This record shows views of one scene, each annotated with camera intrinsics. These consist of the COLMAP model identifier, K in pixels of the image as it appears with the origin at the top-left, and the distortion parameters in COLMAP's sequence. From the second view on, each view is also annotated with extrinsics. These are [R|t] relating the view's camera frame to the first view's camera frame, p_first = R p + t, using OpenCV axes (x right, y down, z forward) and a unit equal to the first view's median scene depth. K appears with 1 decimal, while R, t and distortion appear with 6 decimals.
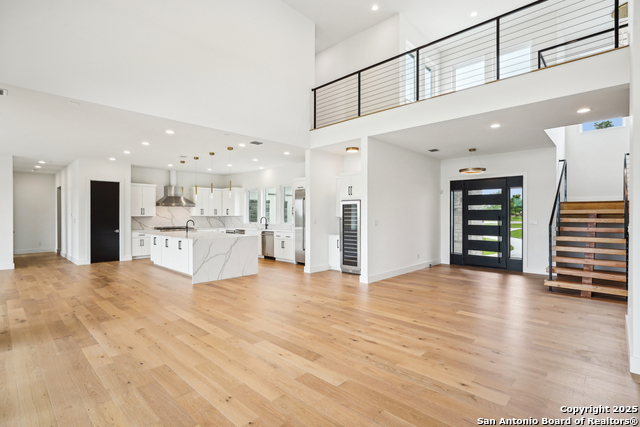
lens RADIAL K [[313.4, 0, 322.2], [0, 313.4, 216.1], [0, 0, 1]] dist [-0.005042, -0.000186]
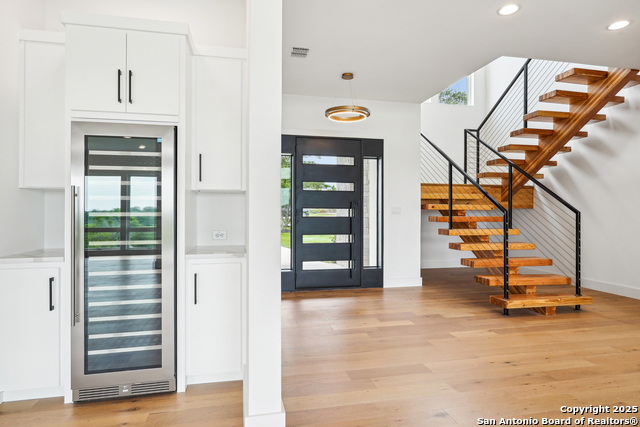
lens RADIAL K [[372.6, 0, 319.9], [0, 372.6, 215.3], [0, 0, 1]] dist [0.000410, -0.000424]
pose [[0.556901, -0.003111, 0.830573, -0.038597], [0.002058, 0.999995, 0.002366, 0.012942], [-0.830576, 0.000391, 0.556905, 0.329425]]
